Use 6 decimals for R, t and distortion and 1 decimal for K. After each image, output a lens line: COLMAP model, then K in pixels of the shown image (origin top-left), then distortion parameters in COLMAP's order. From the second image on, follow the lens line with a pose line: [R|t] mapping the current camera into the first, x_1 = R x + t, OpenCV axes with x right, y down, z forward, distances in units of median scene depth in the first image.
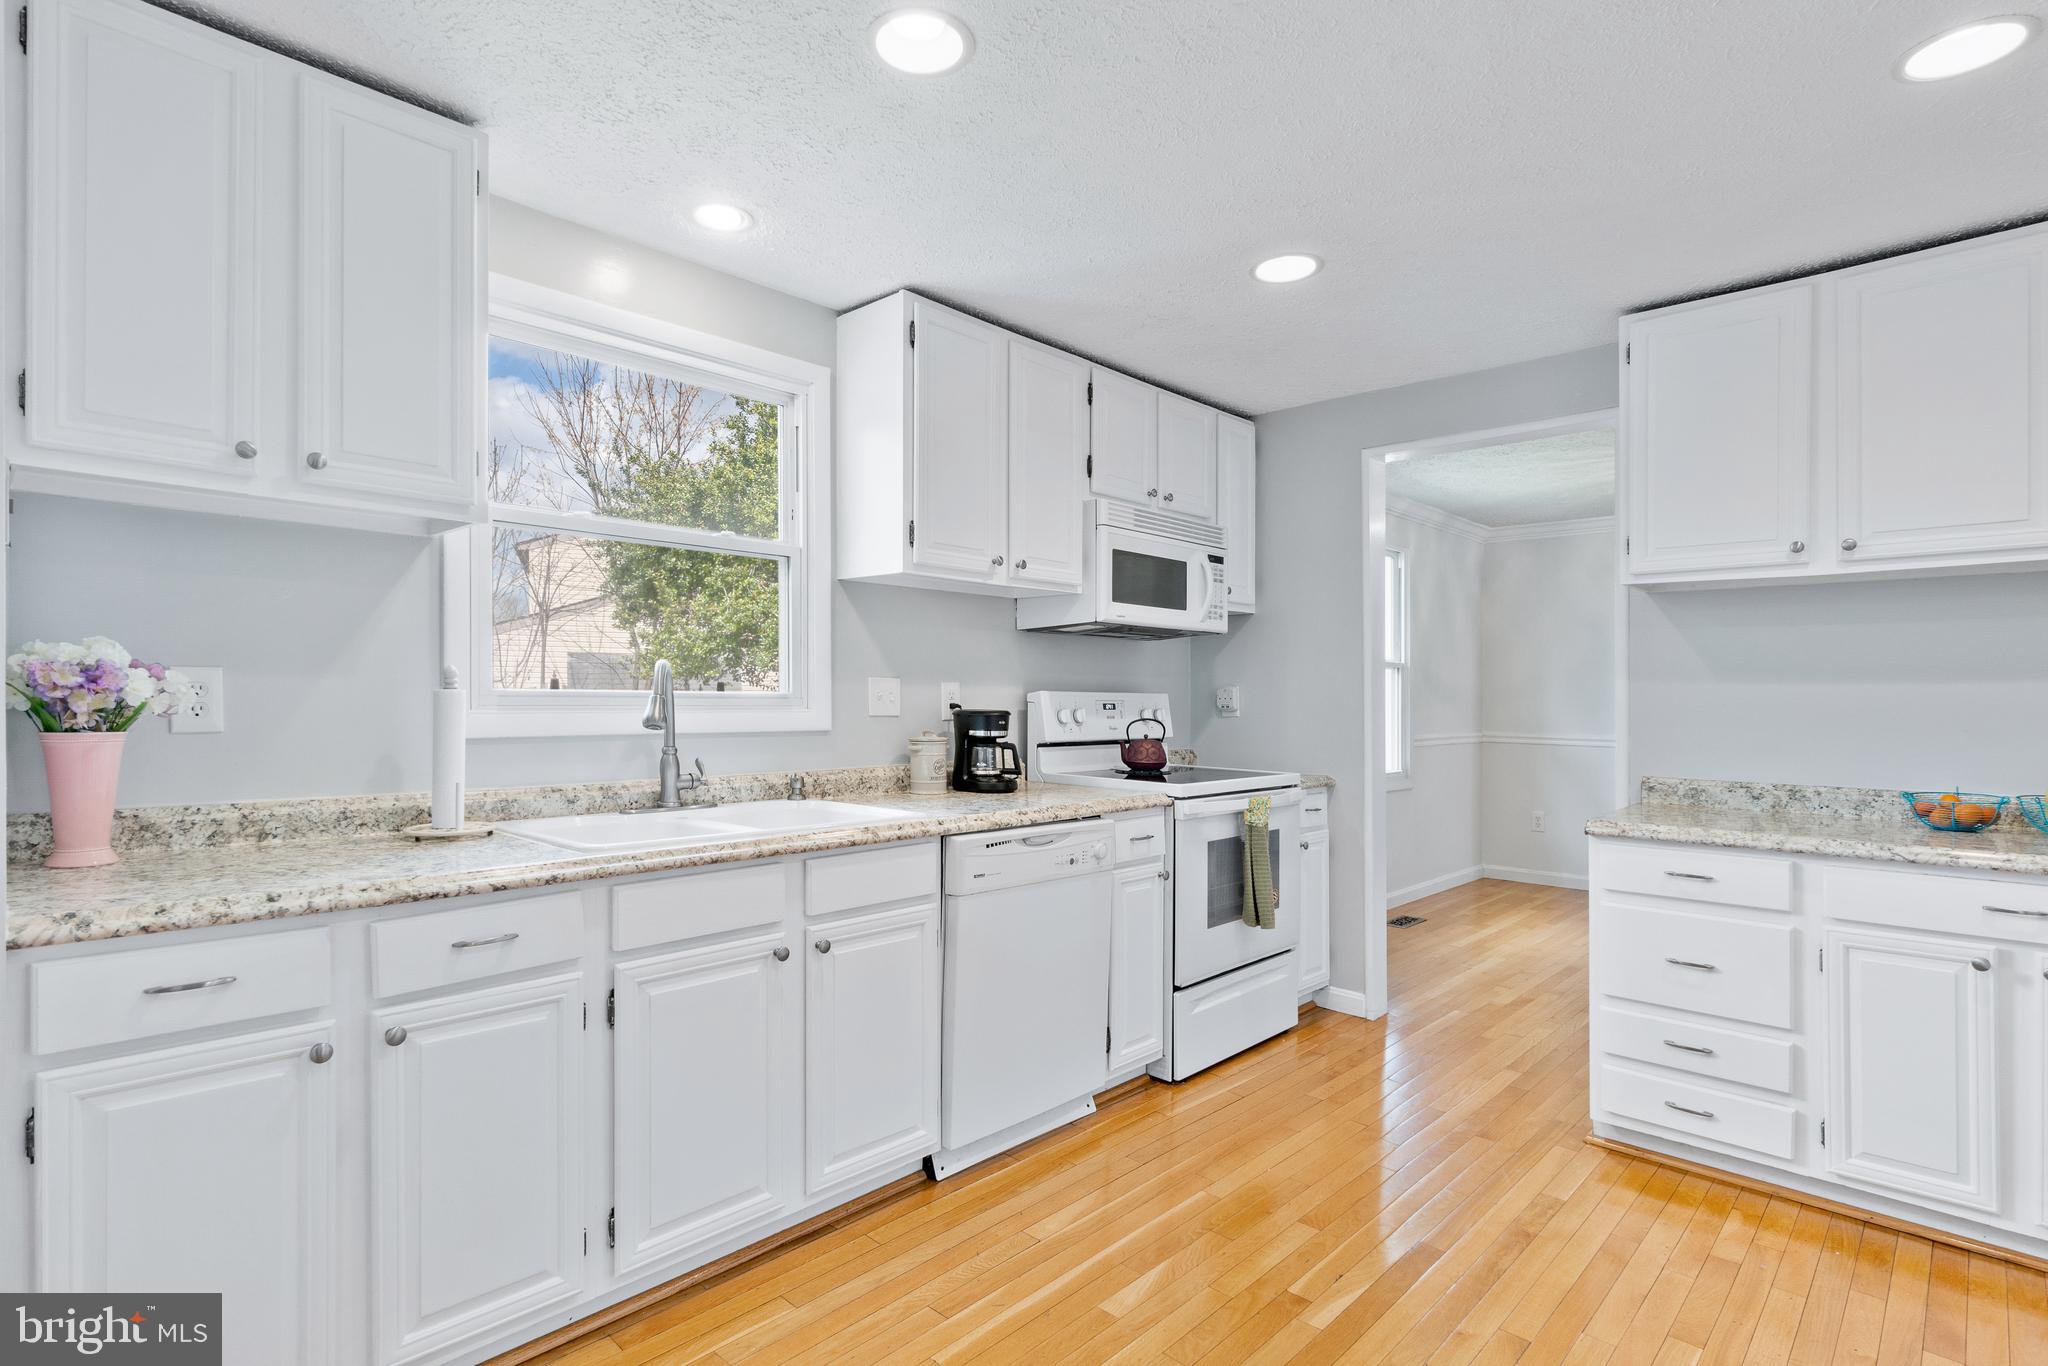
lens RADIAL K [[985.7, 0, 1023.0], [0, 985.7, 688.9], [0, 0, 1]] dist [-0.000747, -0.000665]
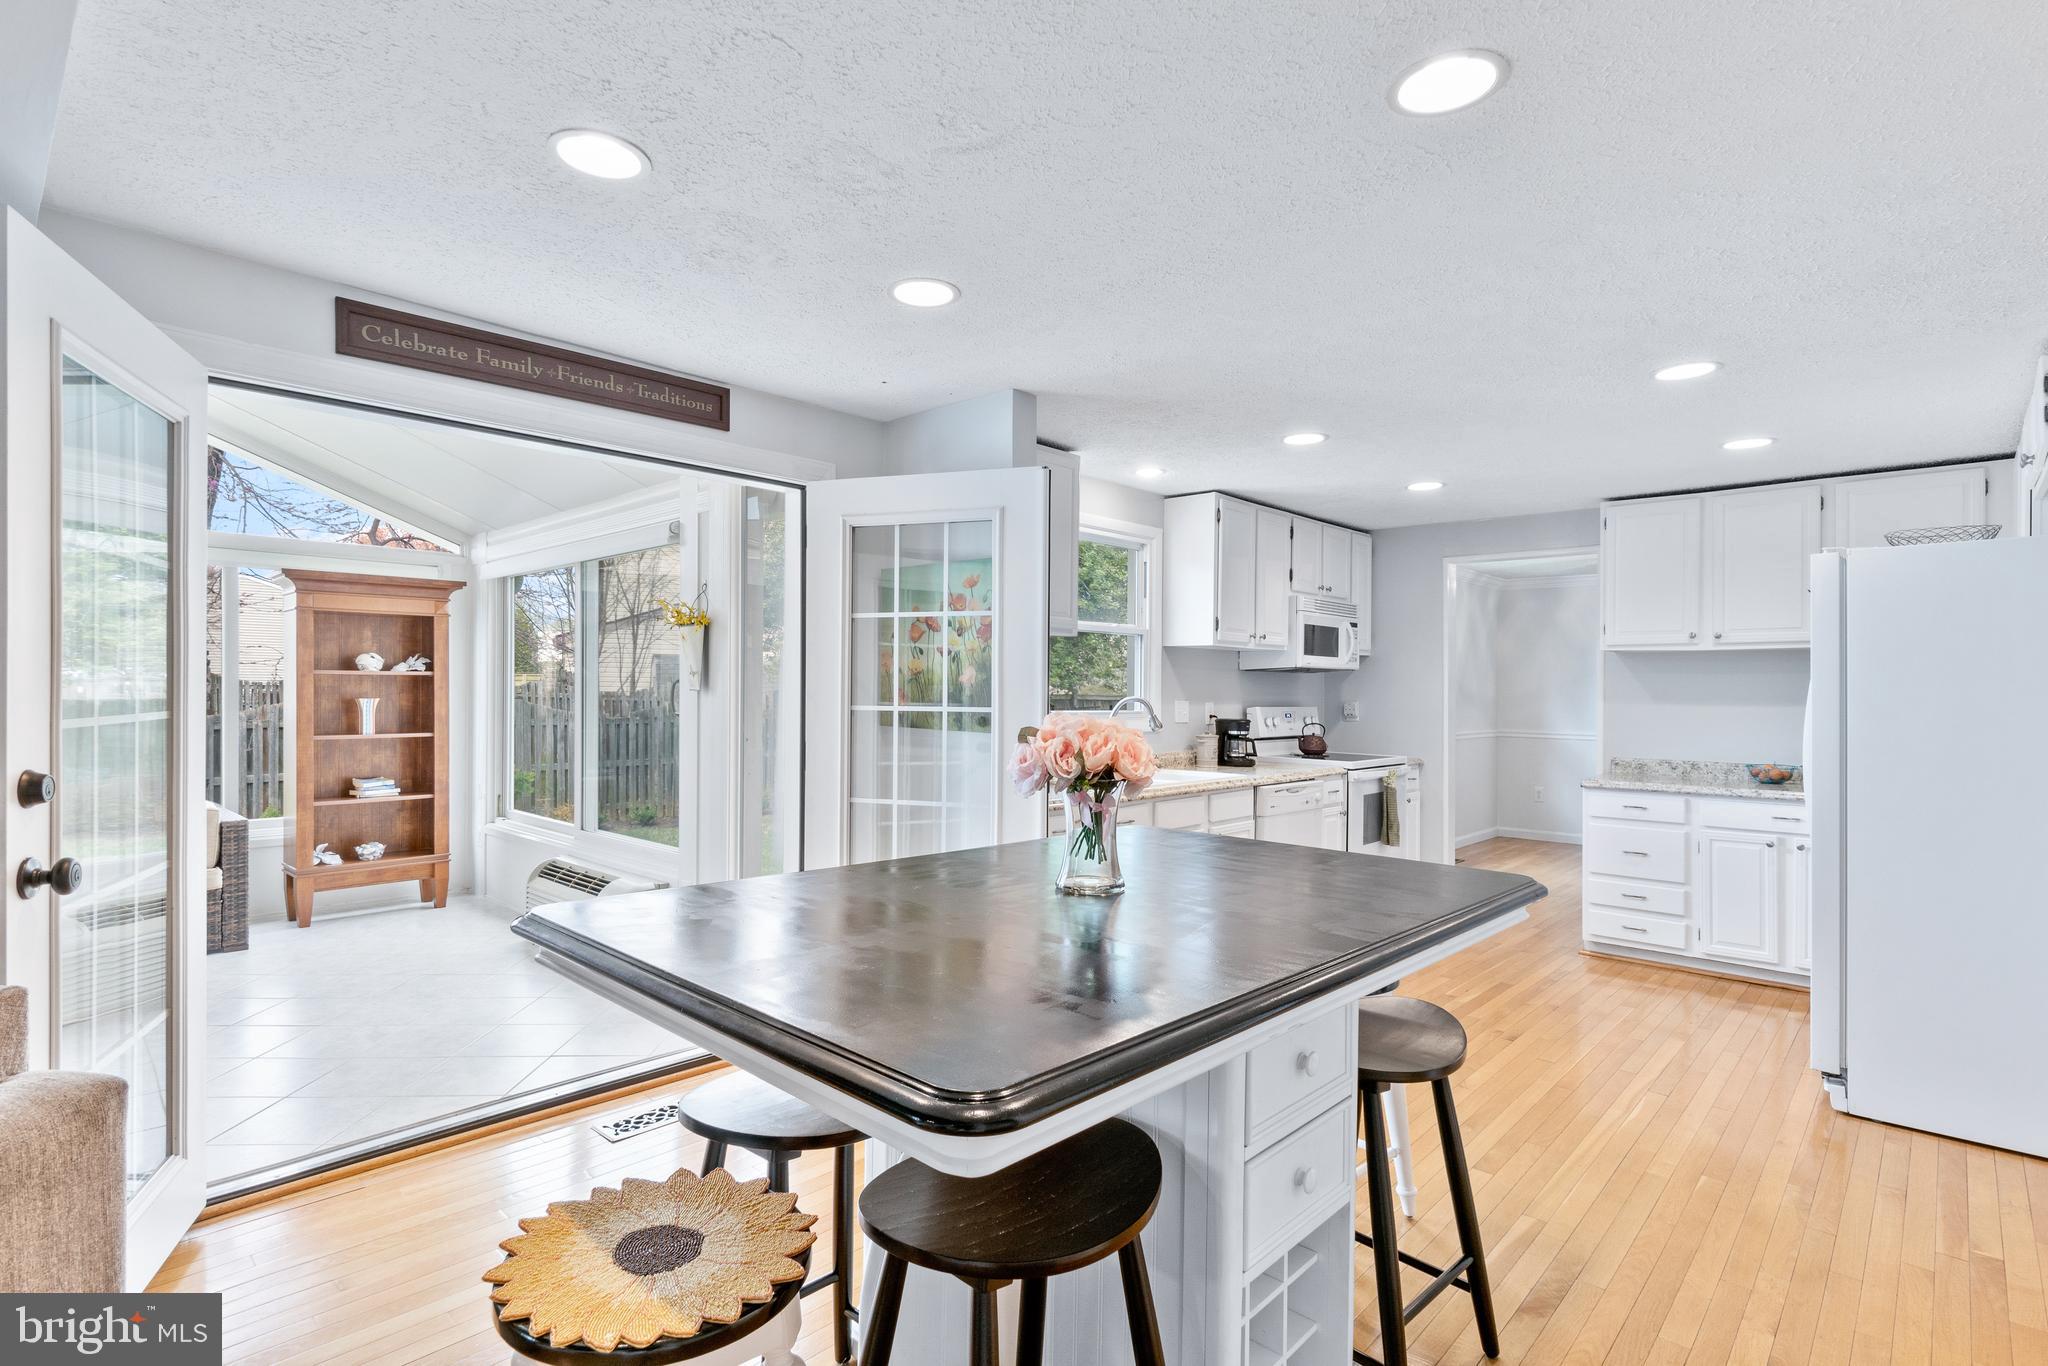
lens RADIAL K [[985.7, 0, 1023.0], [0, 985.7, 693.0], [0, 0, 1]] dist [-0.000747, -0.000665]
pose [[0.999851, 0.000032, 0.017267, -0.451930], [-0.000235, 0.999931, 0.011752, -0.045520], [-0.017265, -0.011754, 0.999782, -0.737577]]
